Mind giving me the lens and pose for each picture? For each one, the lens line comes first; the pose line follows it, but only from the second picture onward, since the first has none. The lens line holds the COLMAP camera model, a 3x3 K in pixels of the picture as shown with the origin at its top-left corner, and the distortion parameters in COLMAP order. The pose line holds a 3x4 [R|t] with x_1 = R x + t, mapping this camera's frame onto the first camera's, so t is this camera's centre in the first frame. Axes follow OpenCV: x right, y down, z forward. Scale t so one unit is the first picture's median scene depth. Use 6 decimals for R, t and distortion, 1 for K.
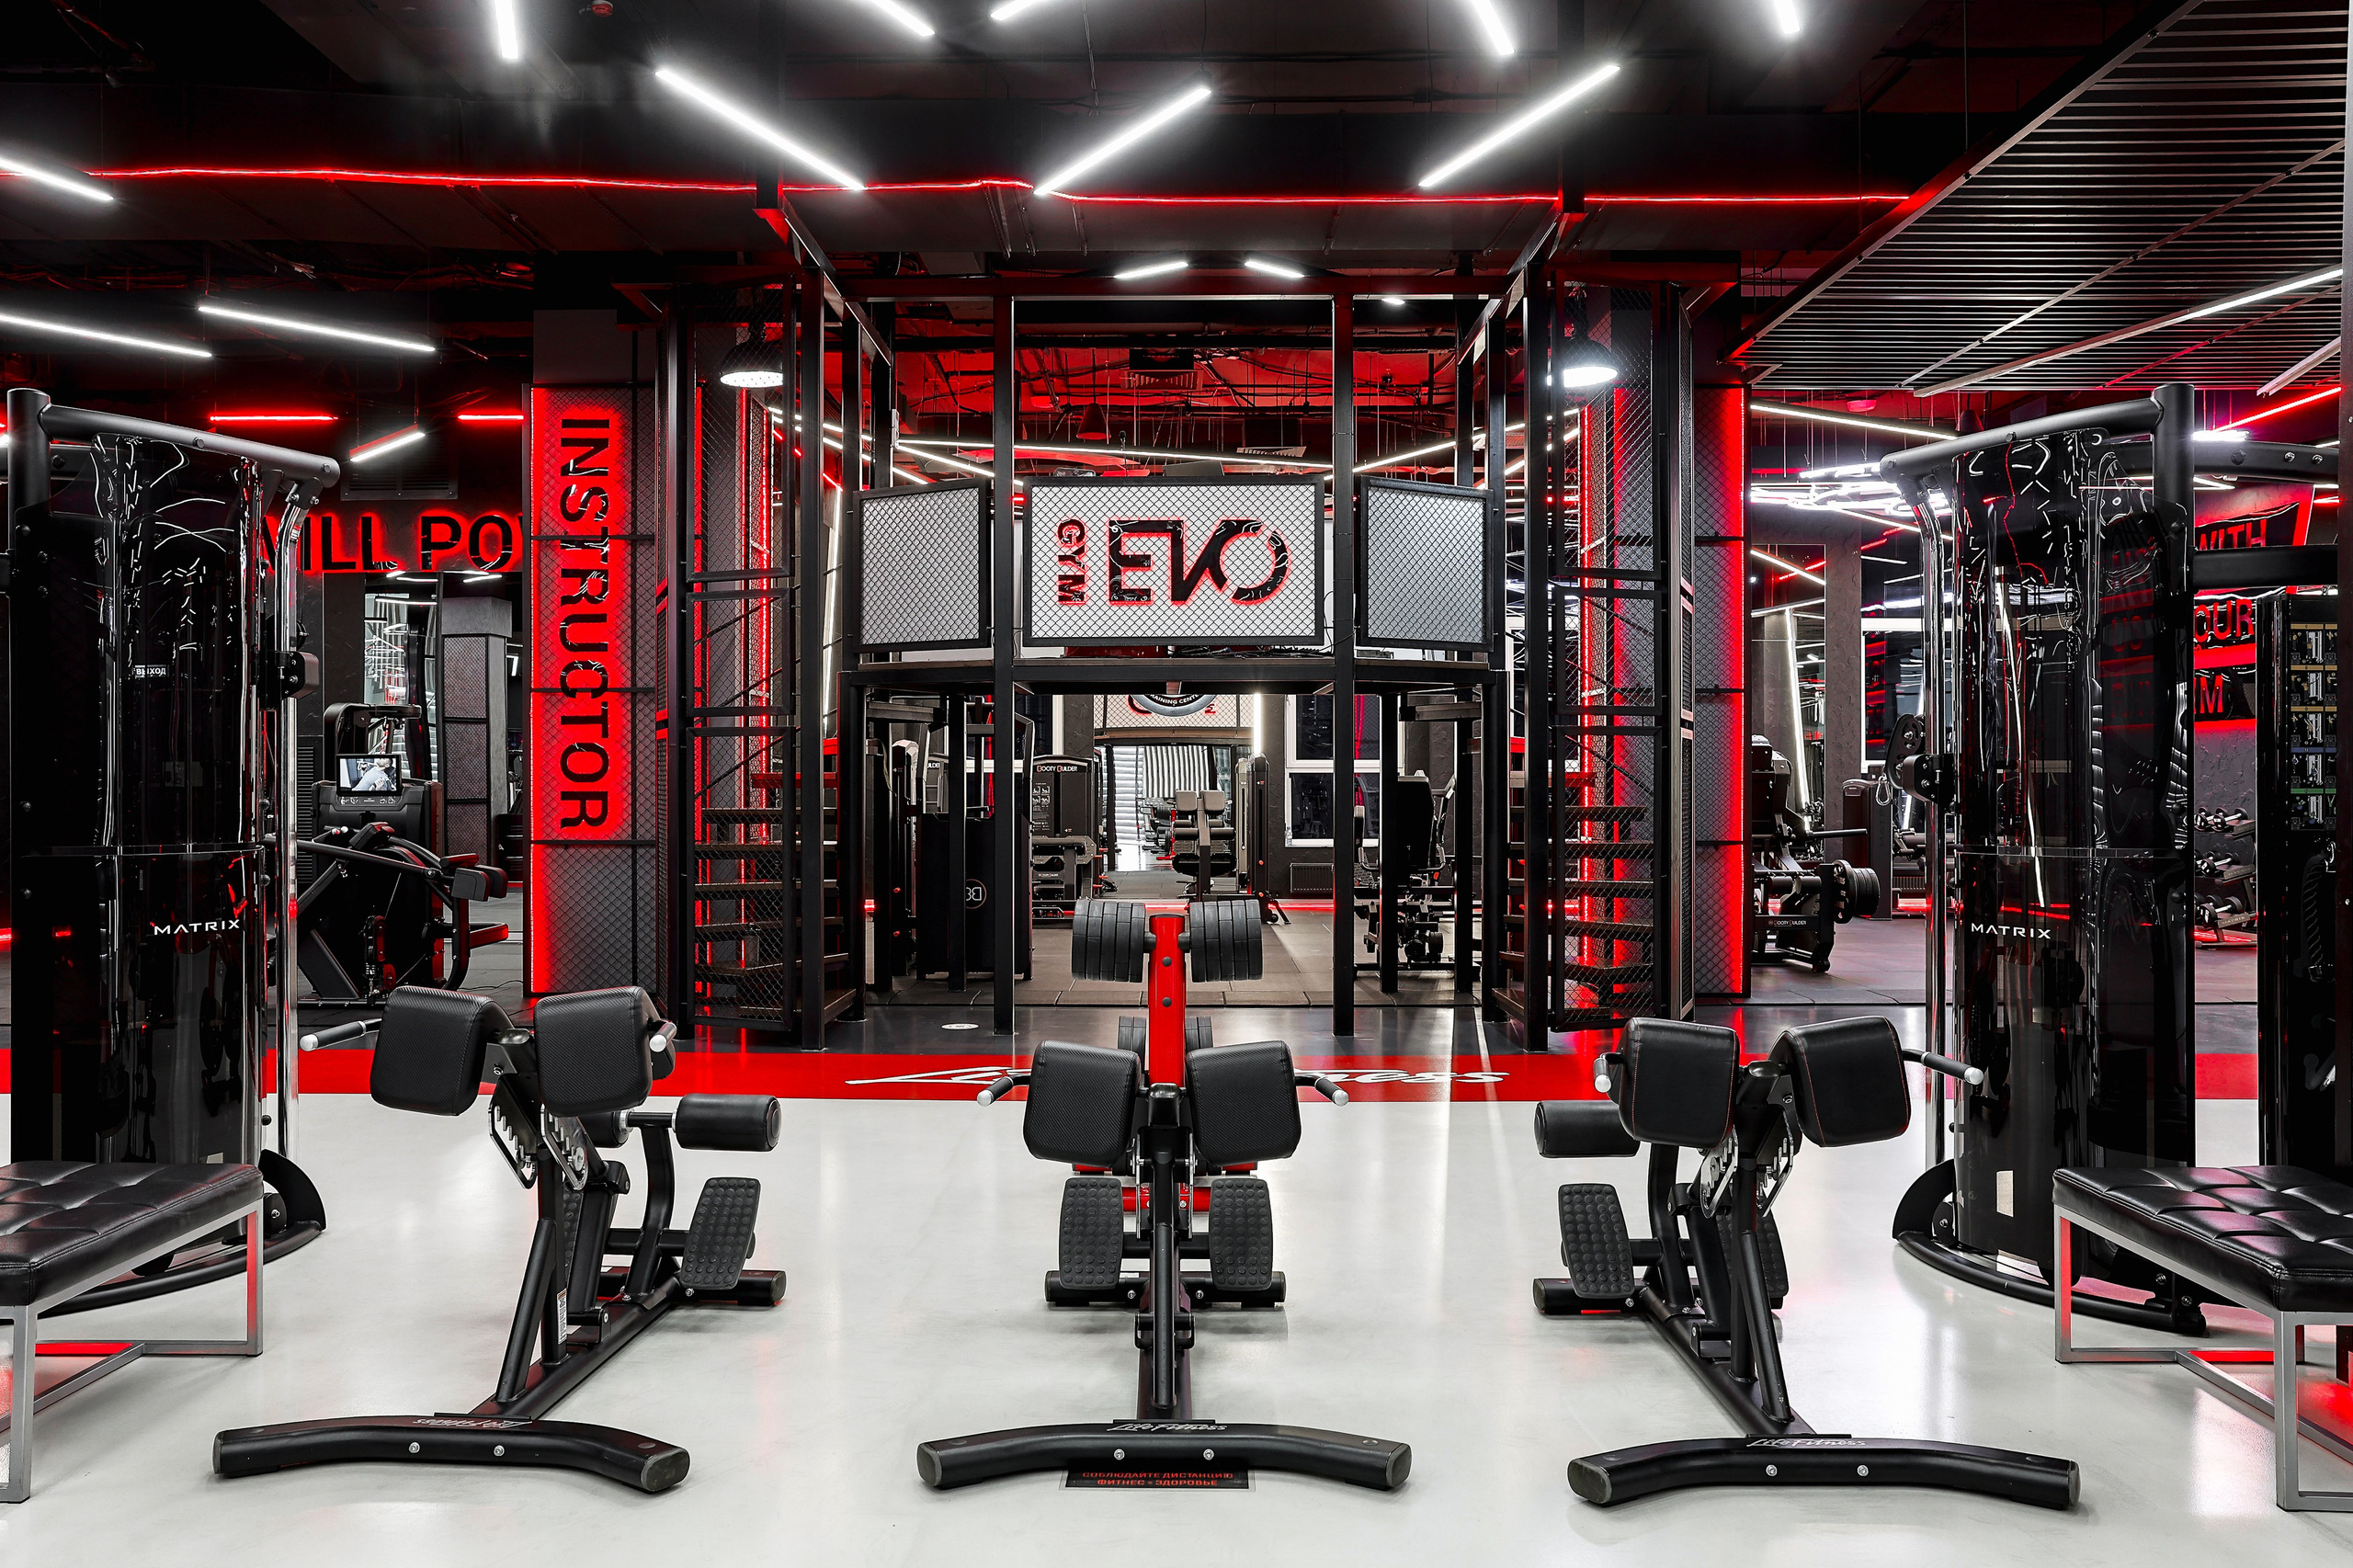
lens RADIAL K [[1694.4, 0, 1175.0], [0, 1694.4, 788.2], [0, 0, 1]] dist [-0.054697, 0.064527]
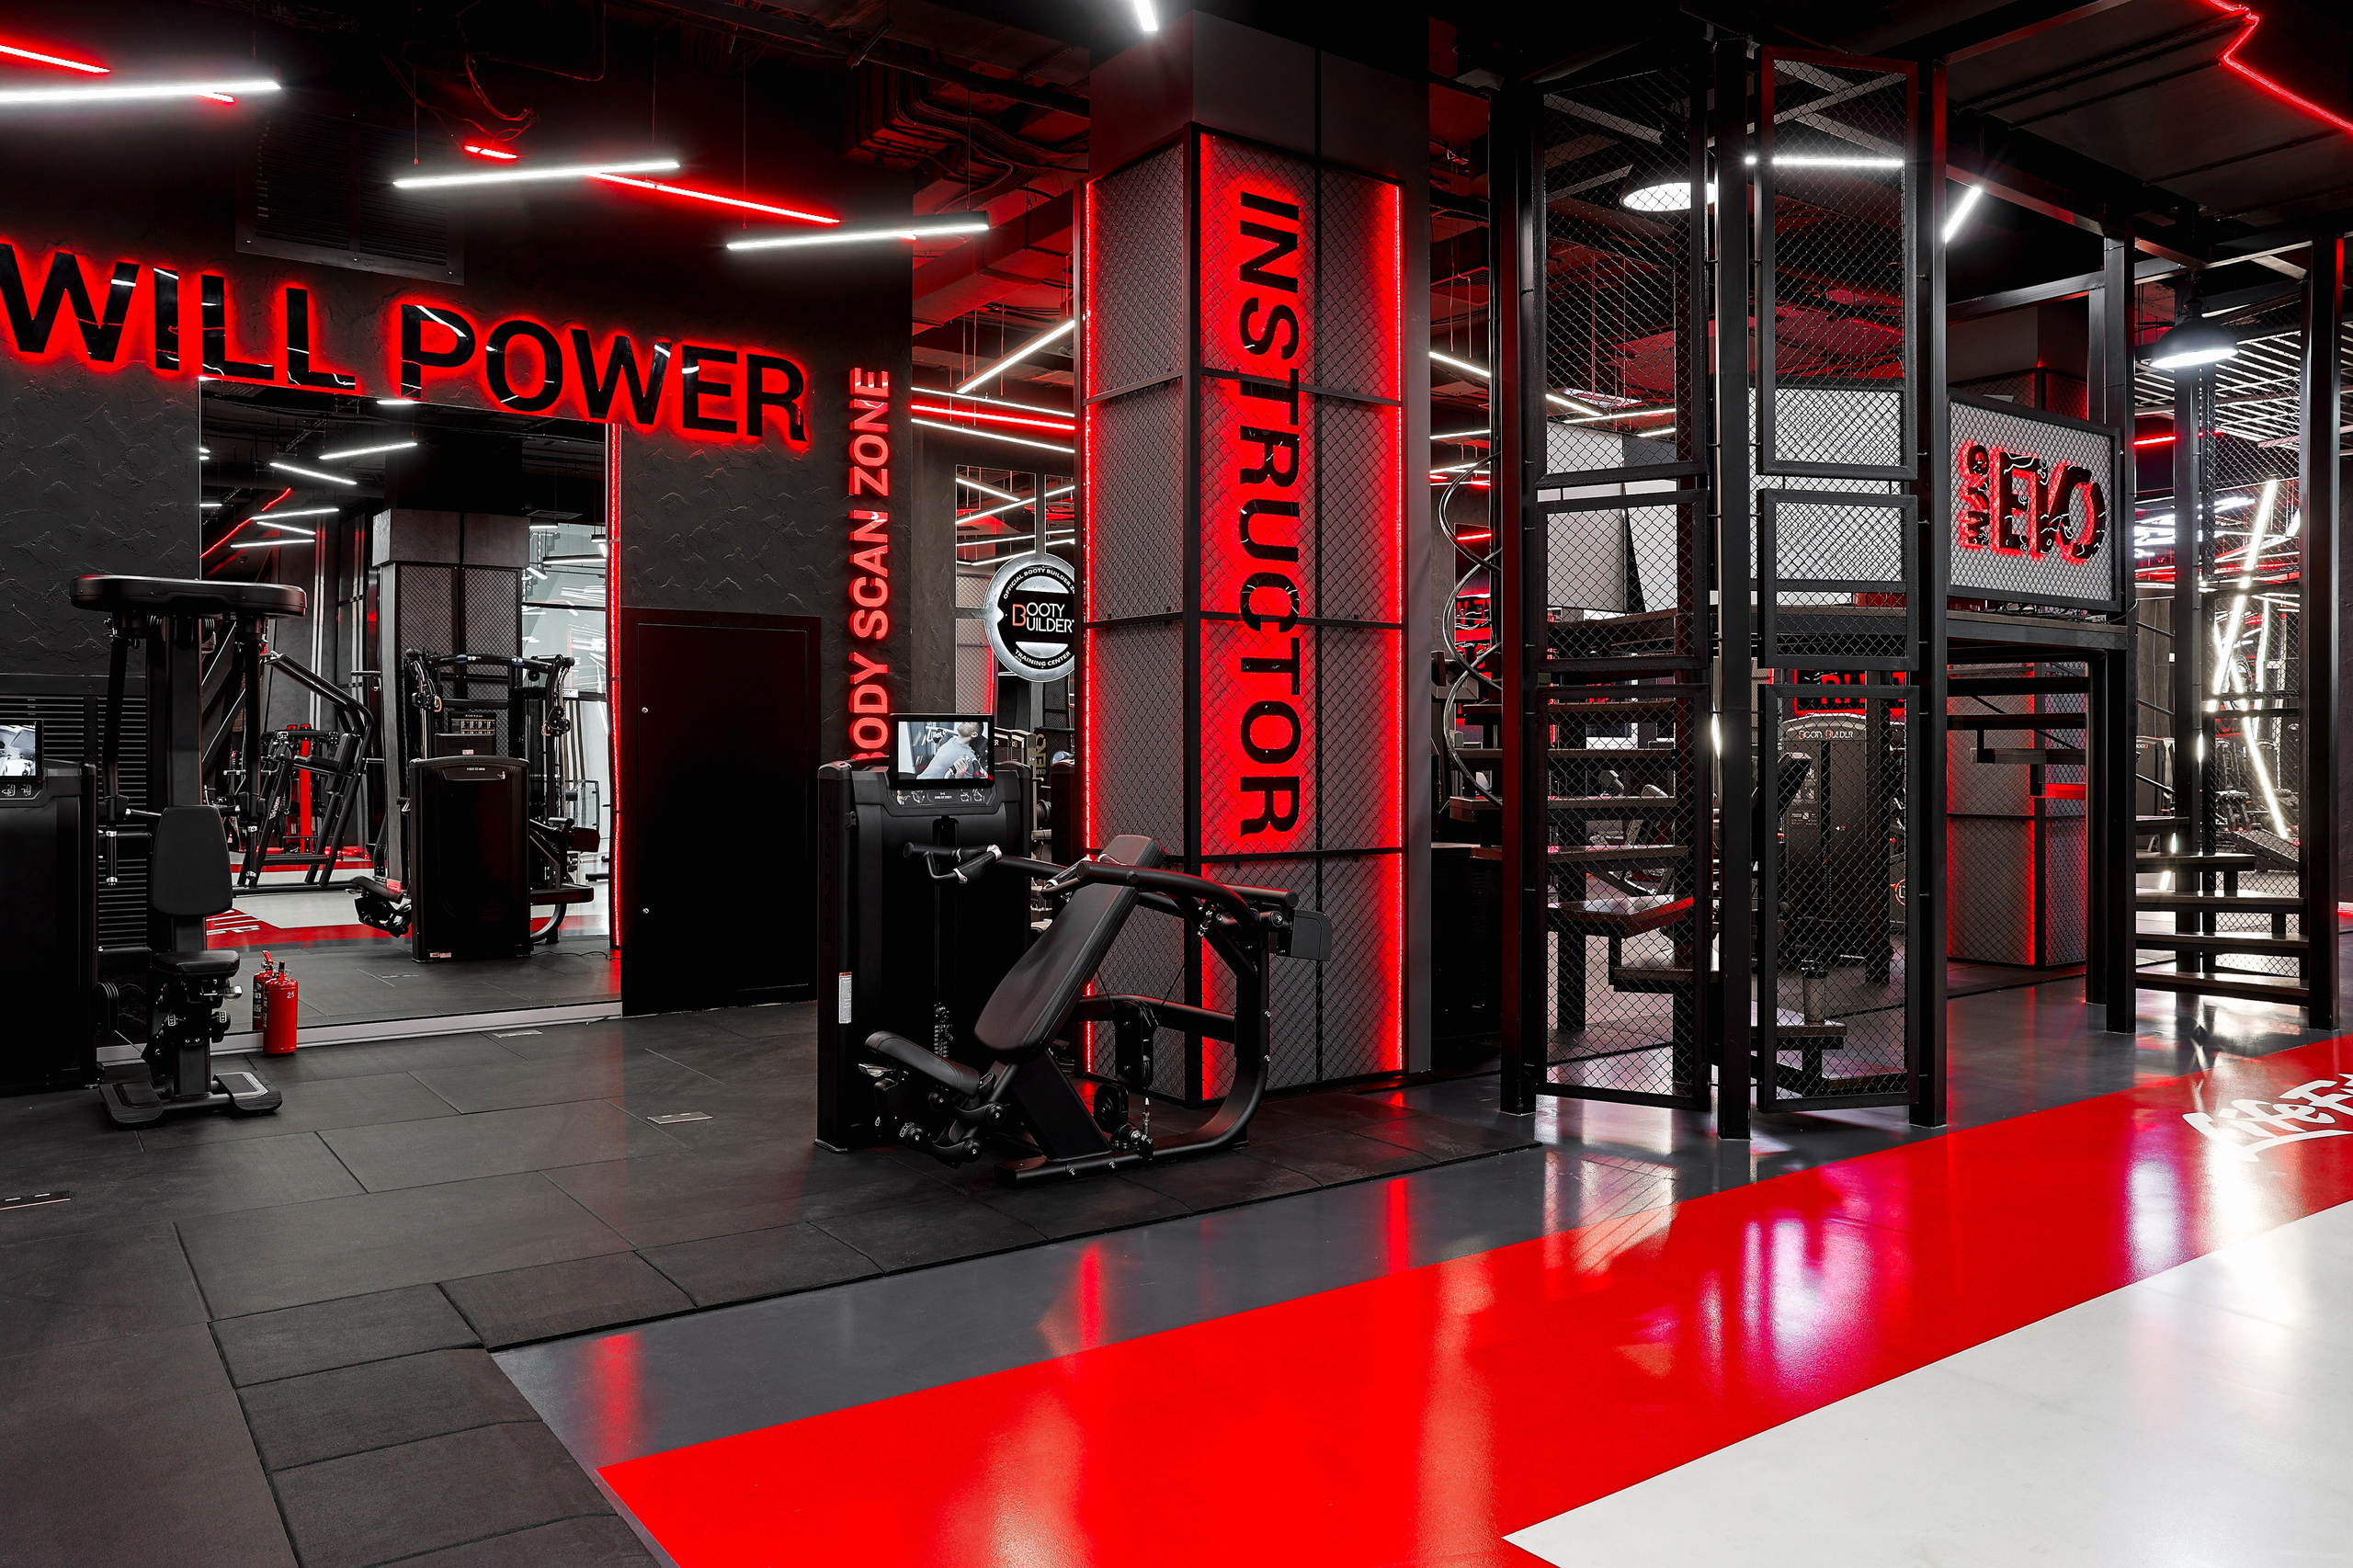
lens RADIAL K [[1694.4, 0, 1157.8], [0, 1694.4, 734.3], [0, 0, 1]] dist [-0.054697, 0.064527]
pose [[0.822523, 0.005331, 0.568707, -0.751806], [0.001321, 0.999935, -0.011284, -0.007107], [-0.568731, 0.010032, 0.822463, 0.494998]]
